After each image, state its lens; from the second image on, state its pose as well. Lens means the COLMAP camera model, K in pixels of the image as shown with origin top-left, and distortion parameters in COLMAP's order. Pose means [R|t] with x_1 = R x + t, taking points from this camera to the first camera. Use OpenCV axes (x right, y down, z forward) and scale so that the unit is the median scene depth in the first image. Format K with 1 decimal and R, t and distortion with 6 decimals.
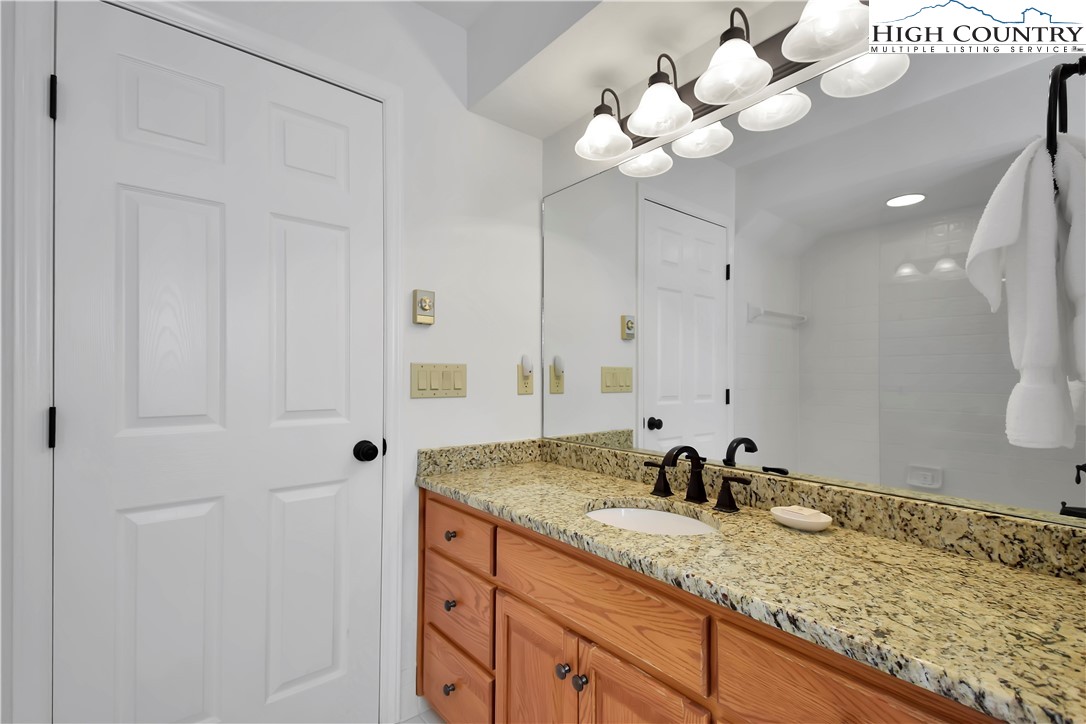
lens RADIAL K [[485.9, 0, 538.9], [0, 485.9, 367.4], [0, 0, 1]] dist [0.002823, -0.013238]
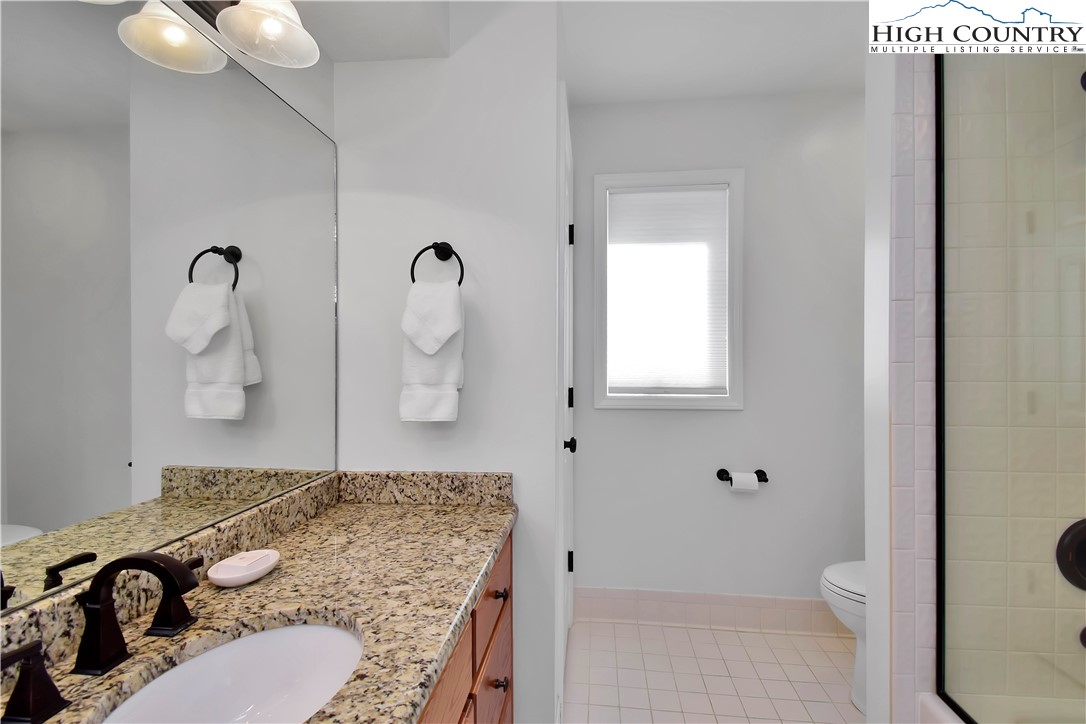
lens RADIAL K [[485.9, 0, 541.3], [0, 485.9, 355.1], [0, 0, 1]] dist [0.002823, -0.013238]
pose [[-0.683810, -0.011555, 0.729568, -0.499622], [-0.006819, 0.999932, 0.009446, -0.084090], [-0.729628, 0.001484, -0.683843, 1.404994]]
